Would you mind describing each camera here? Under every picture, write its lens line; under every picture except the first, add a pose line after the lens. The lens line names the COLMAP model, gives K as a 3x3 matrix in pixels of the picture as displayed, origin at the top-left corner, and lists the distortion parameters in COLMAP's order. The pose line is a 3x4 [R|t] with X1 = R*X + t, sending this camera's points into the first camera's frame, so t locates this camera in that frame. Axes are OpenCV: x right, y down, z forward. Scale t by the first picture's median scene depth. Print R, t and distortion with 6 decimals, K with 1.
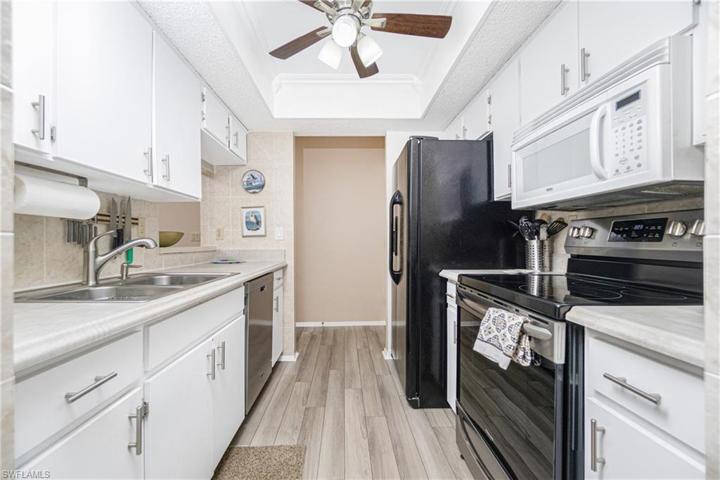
lens RADIAL K [[313.6, 0, 355.8], [0, 313.6, 240.6], [0, 0, 1]] dist [0.001790, 0.000124]
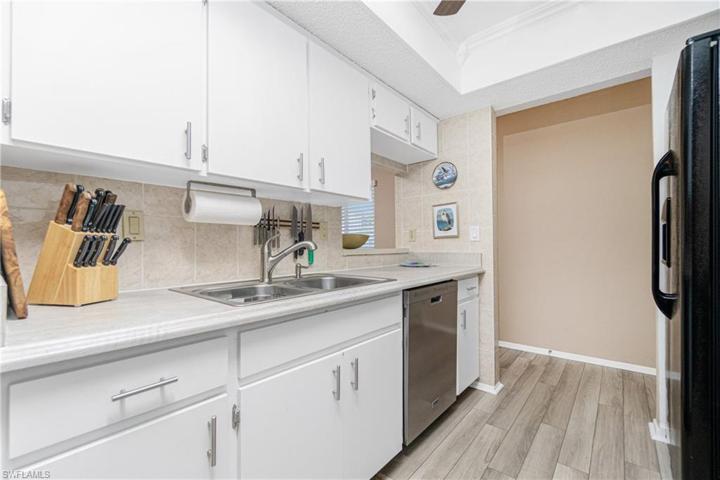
lens RADIAL K [[313.6, 0, 362.2], [0, 313.6, 241.9], [0, 0, 1]] dist [0.001790, 0.000124]
pose [[0.737908, -0.008759, -0.674844, 0.112917], [0.008514, 0.999957, -0.003670, 0.000523], [0.674847, -0.003038, 0.737951, 0.224782]]
